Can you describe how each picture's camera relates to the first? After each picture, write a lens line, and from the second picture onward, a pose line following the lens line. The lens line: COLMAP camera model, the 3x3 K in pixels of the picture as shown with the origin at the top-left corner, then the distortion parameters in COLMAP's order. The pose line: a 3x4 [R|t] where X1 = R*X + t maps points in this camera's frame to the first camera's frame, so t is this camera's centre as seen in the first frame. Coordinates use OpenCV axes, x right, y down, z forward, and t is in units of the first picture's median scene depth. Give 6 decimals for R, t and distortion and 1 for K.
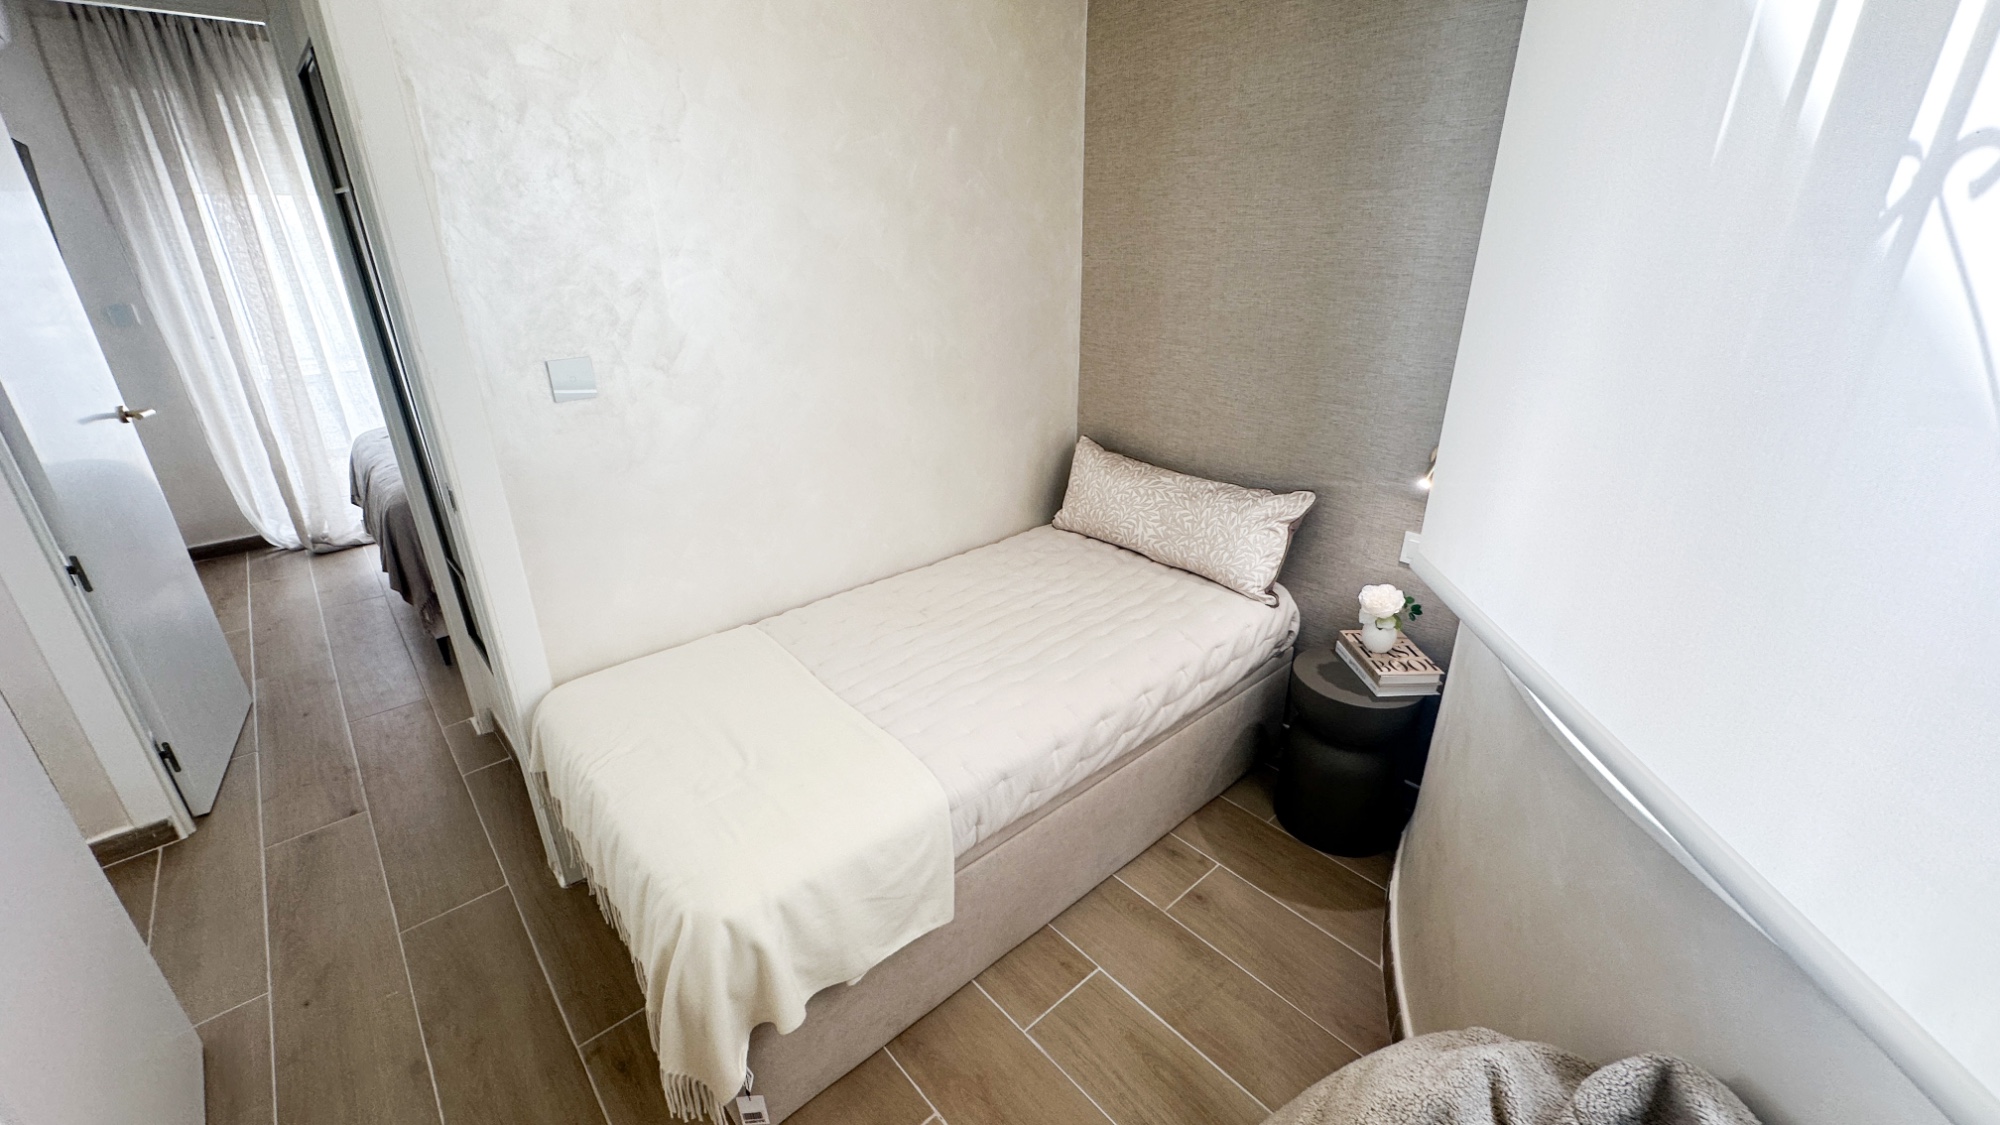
lens RADIAL K [[807.6, 0, 995.3], [0, 807.6, 560.2], [0, 0, 1]] dist [0.000704, -0.000424]
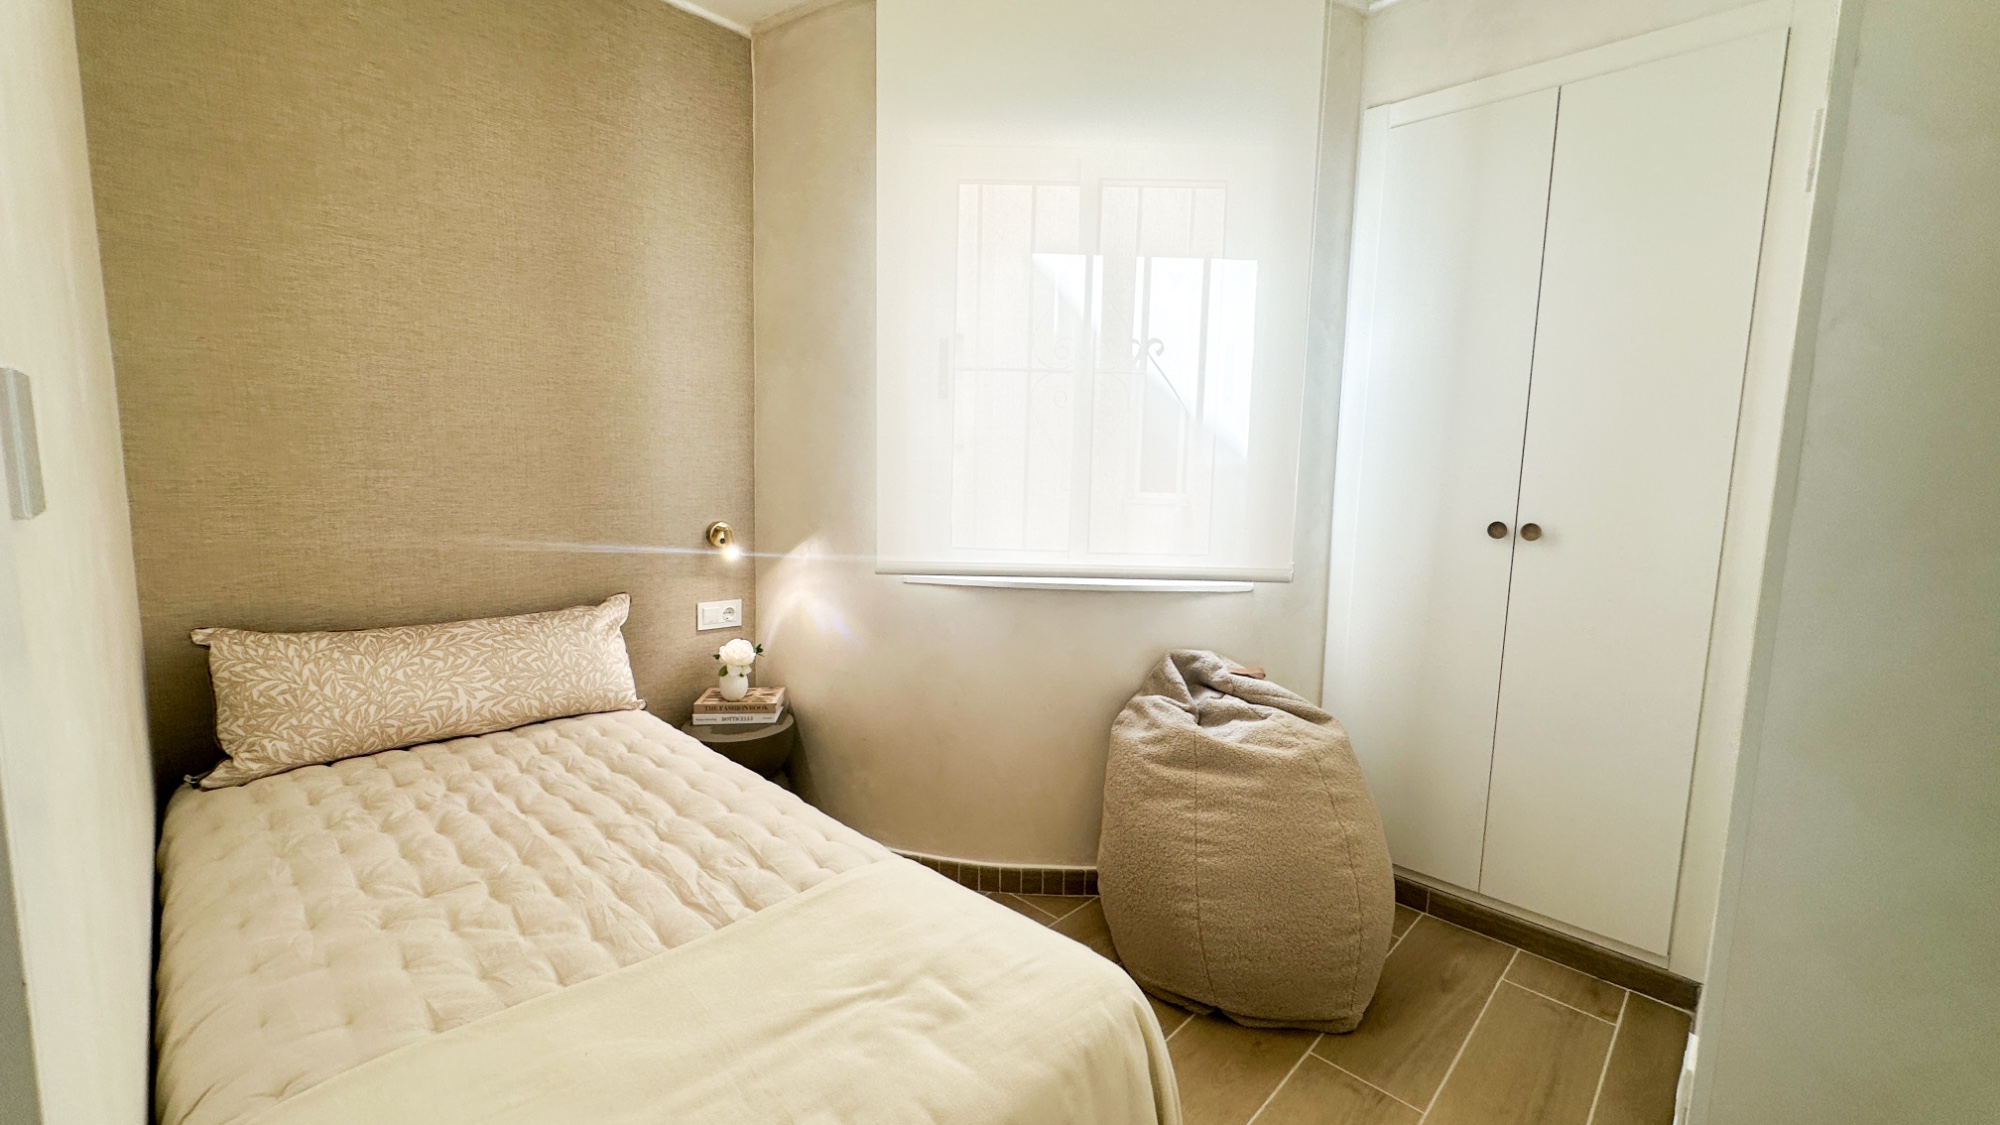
lens RADIAL K [[807.6, 0, 982.2], [0, 807.6, 568.4], [0, 0, 1]] dist [0.000704, -0.000424]
pose [[-0.065864, -0.120298, 0.990551, -0.608785], [0.354240, 0.925224, 0.135918, -0.085233], [-0.932832, 0.359845, -0.018325, 0.537470]]
